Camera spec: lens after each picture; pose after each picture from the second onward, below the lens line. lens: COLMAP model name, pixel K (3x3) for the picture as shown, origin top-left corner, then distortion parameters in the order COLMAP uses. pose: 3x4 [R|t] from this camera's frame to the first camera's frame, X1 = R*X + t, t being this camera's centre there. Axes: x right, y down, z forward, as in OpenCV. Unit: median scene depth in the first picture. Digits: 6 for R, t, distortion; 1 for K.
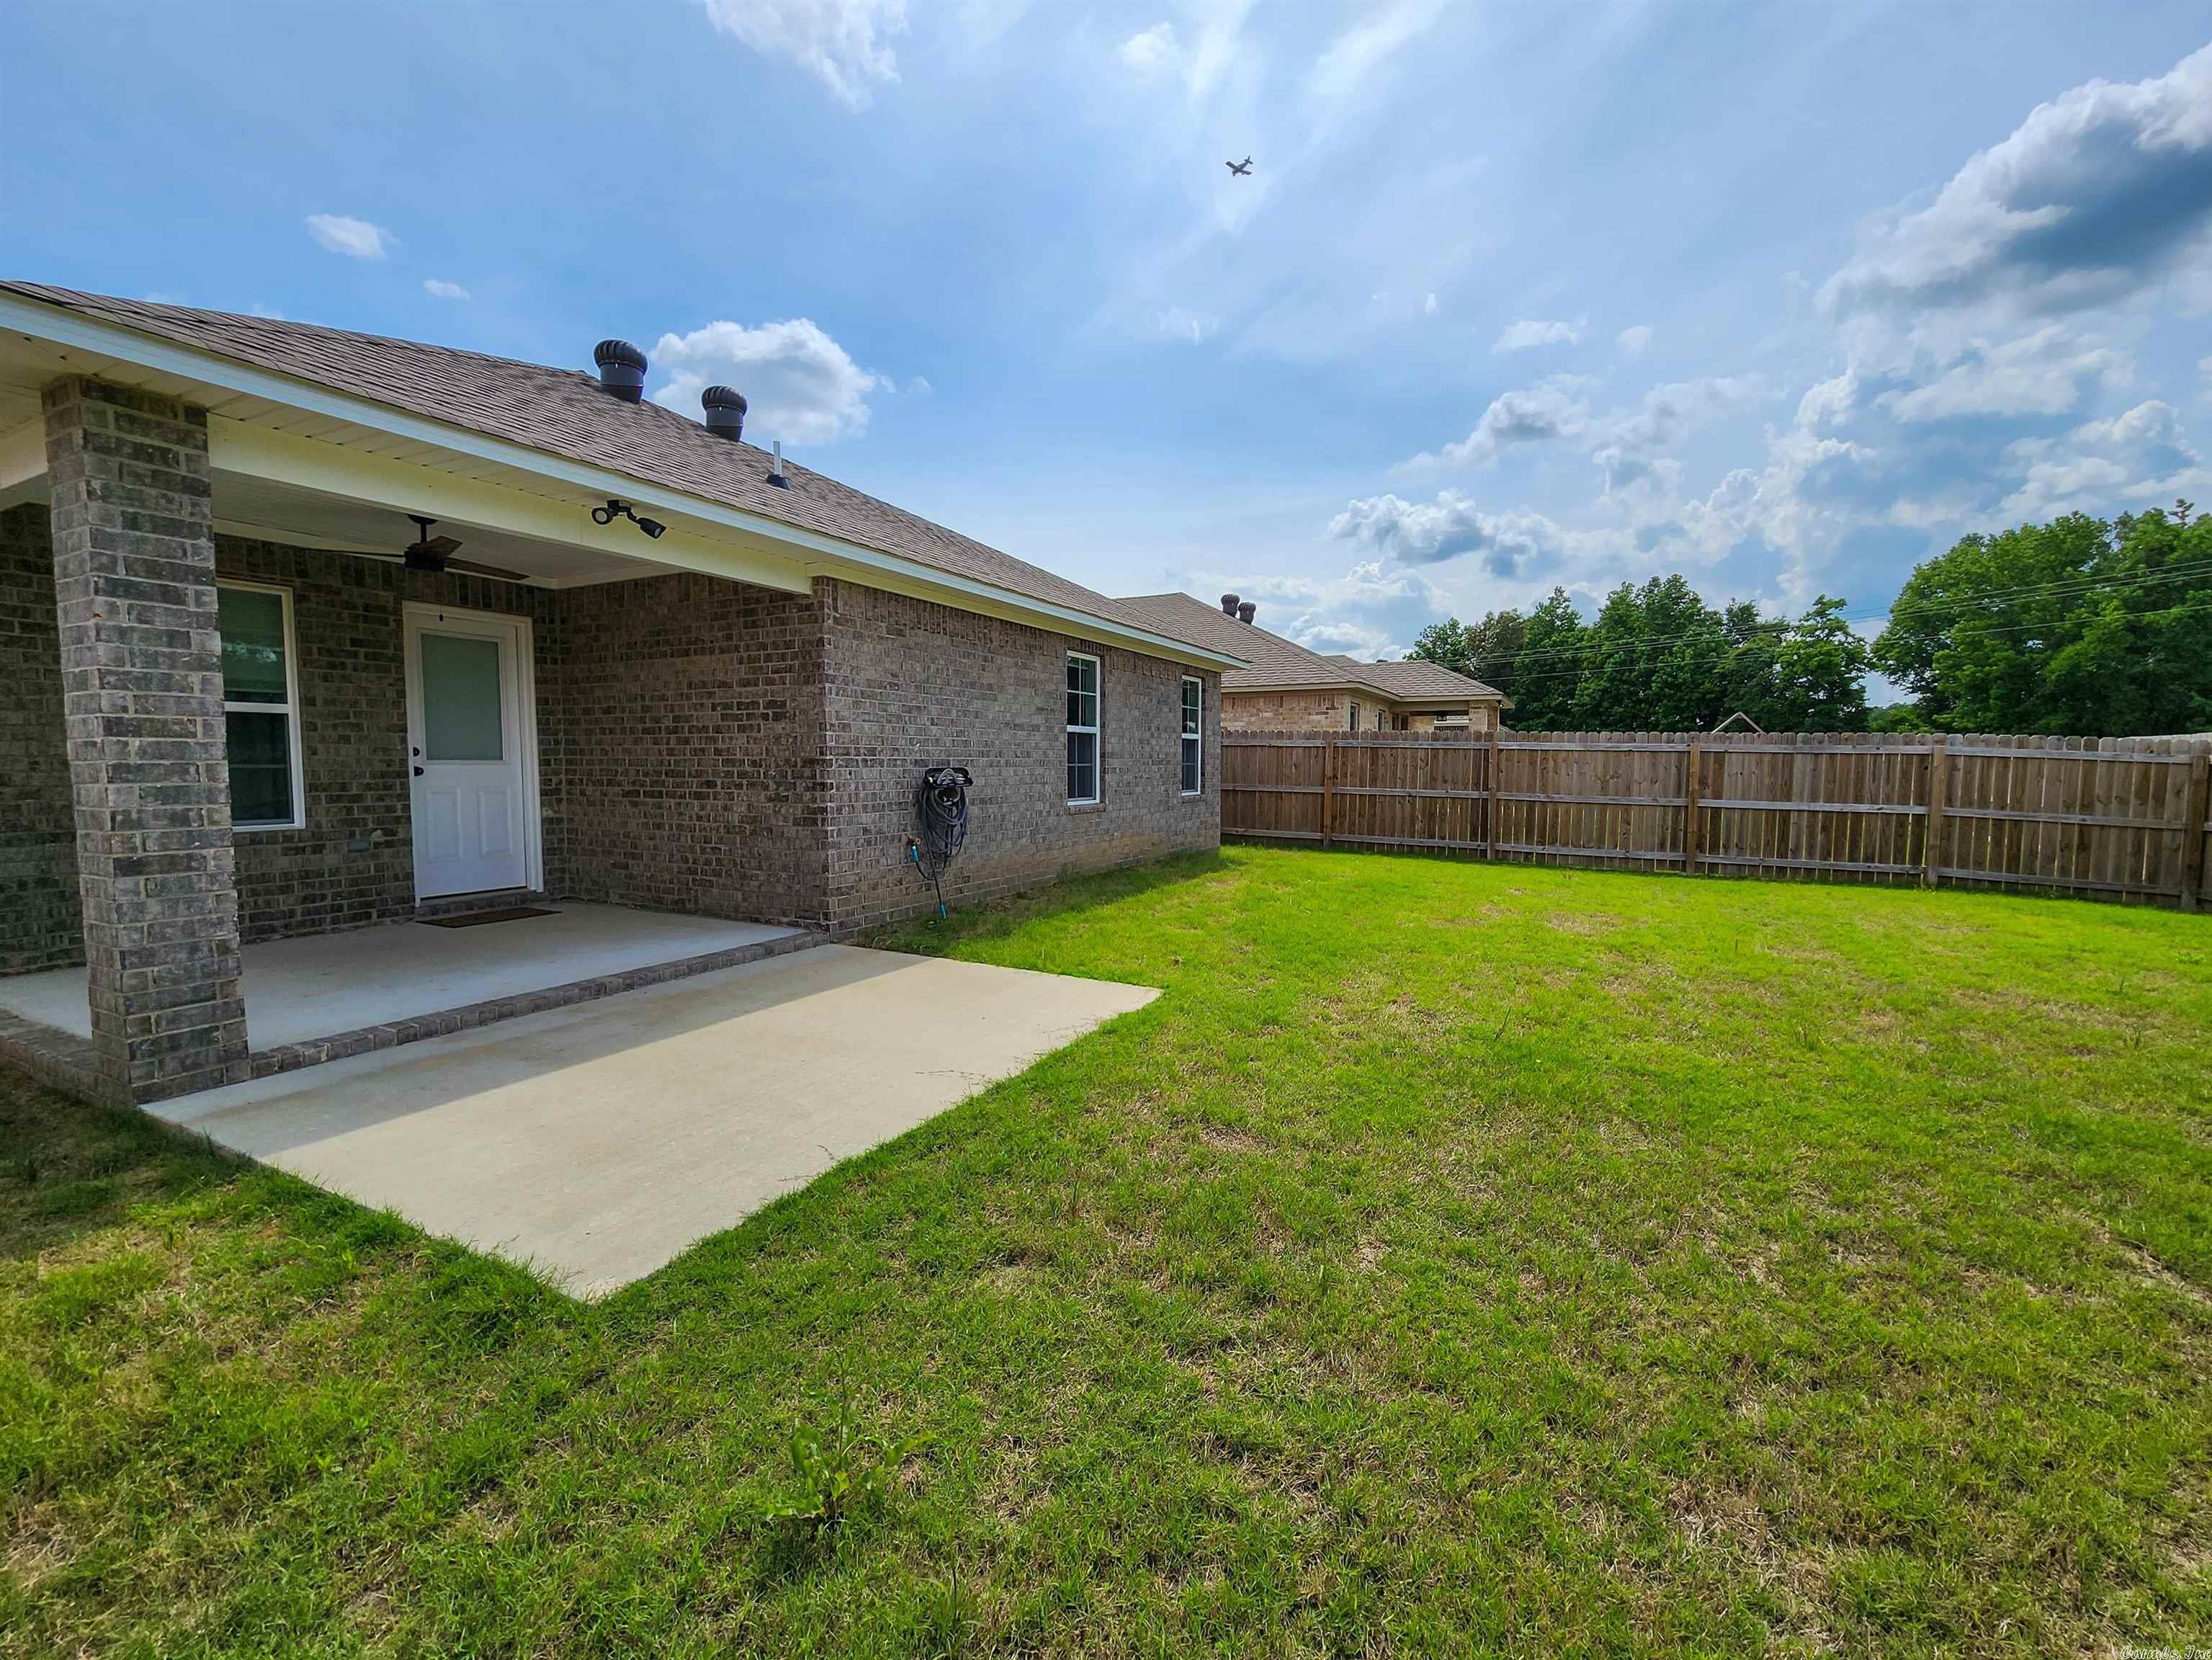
lens RADIAL K [[932.6, 0, 1109.3], [0, 932.6, 827.8], [0, 0, 1]] dist [0.002276, -0.002698]
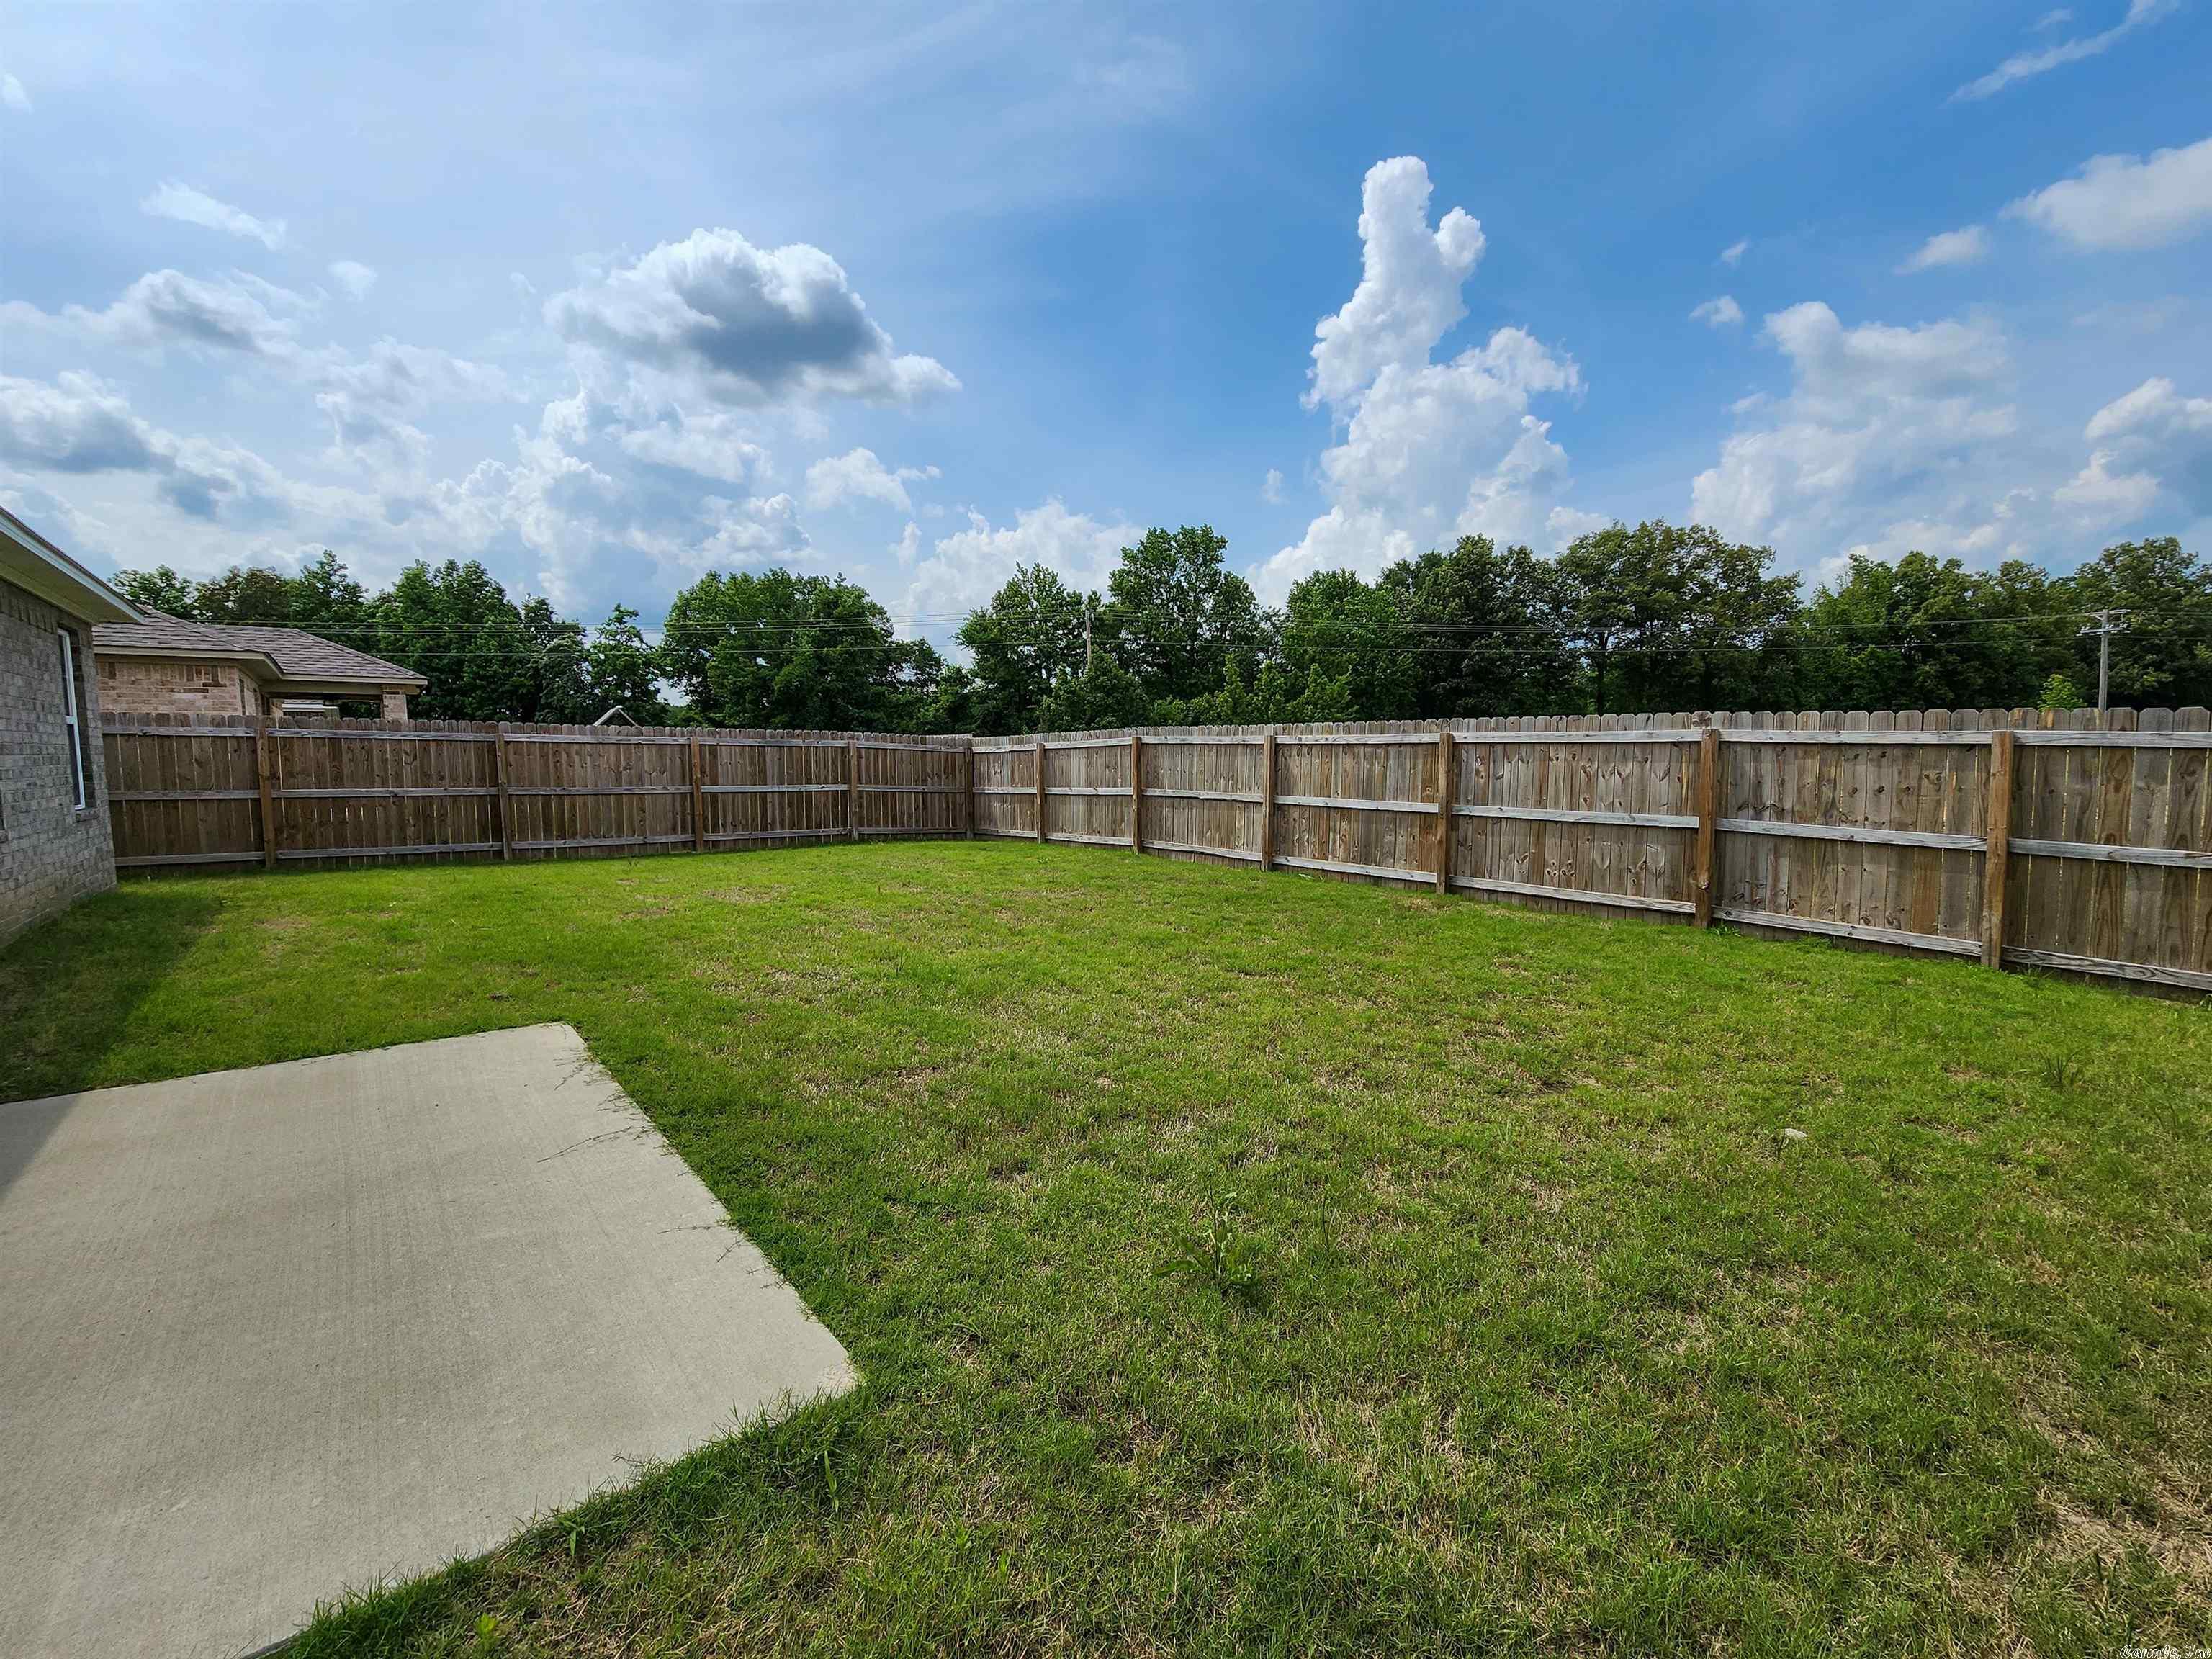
lens RADIAL K [[932.5, 0, 1109.3], [0, 932.5, 827.3], [0, 0, 1]] dist [0.002276, -0.002698]
pose [[0.404789, -0.079730, 0.910928, -0.381078], [0.071586, 0.995897, 0.055357, -0.013792], [-0.911604, 0.042802, 0.408835, 0.134945]]
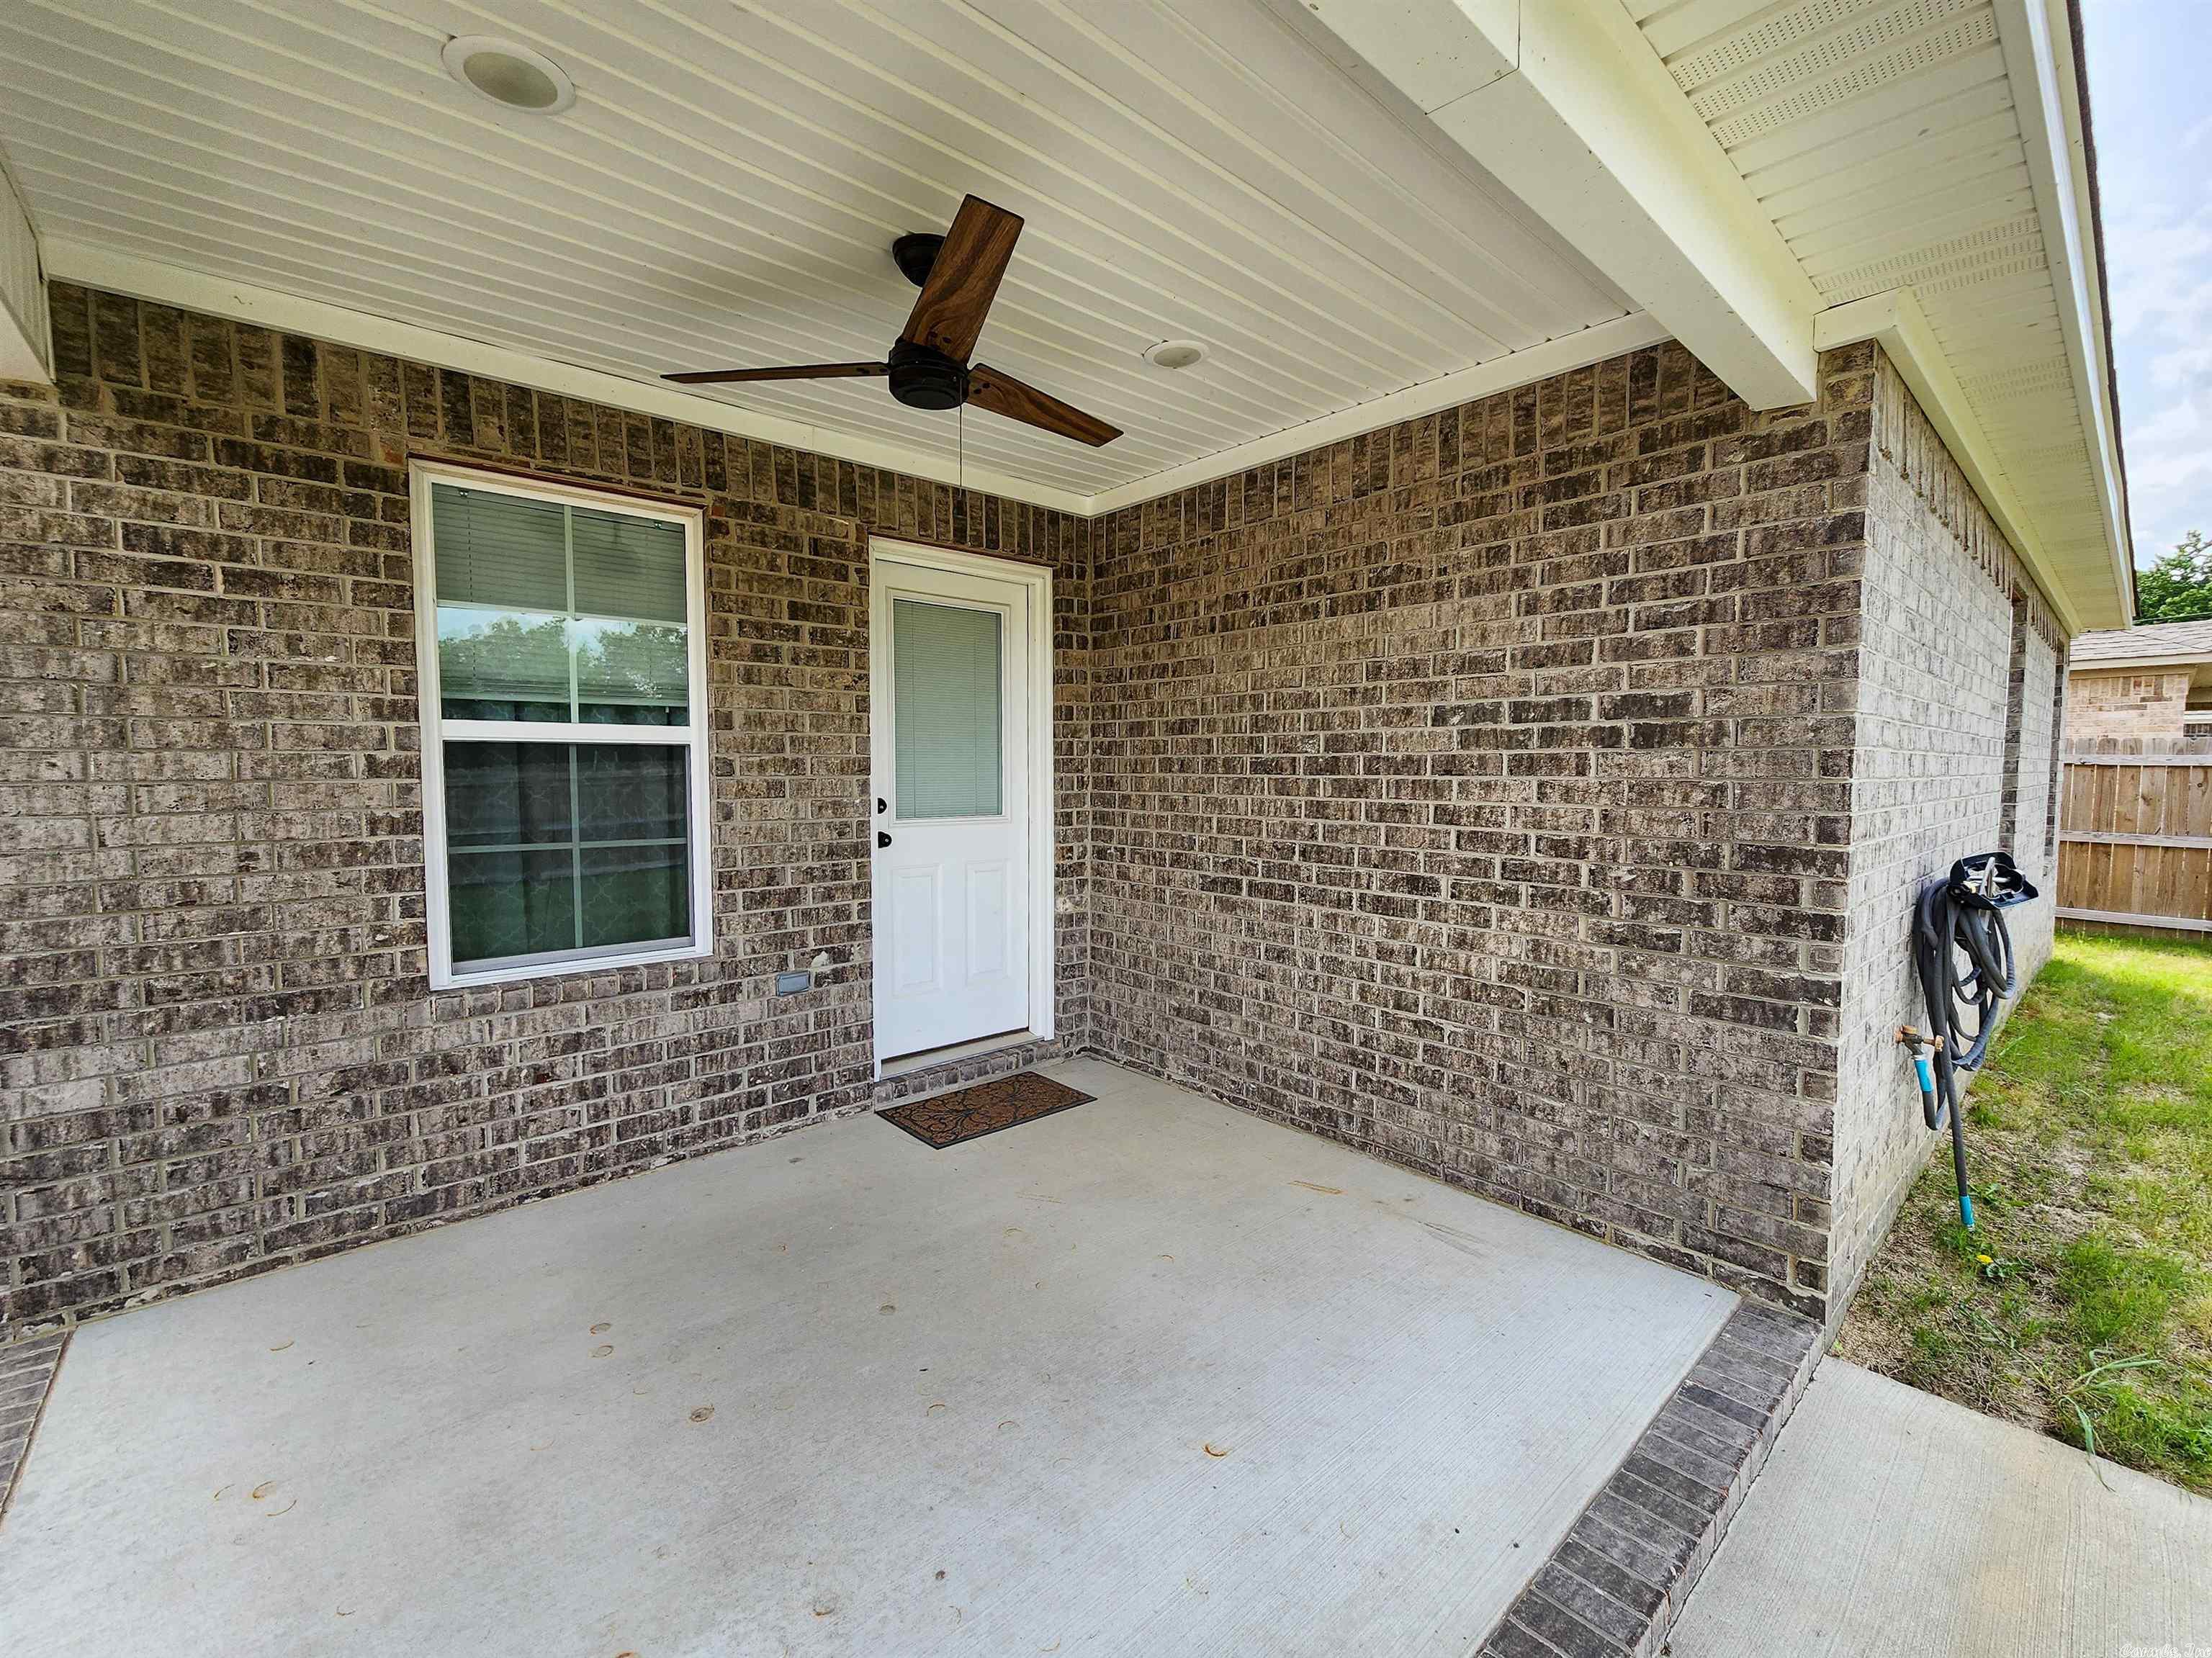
lens RADIAL K [[932.4, 0, 1109.3], [0, 932.4, 826.8], [0, 0, 1]] dist [0.002276, -0.002698]
pose [[0.931658, 0.021795, -0.362682, -0.398229], [-0.024857, 0.999684, -0.003779, -0.068525], [0.362485, 0.012535, 0.931905, 0.509373]]
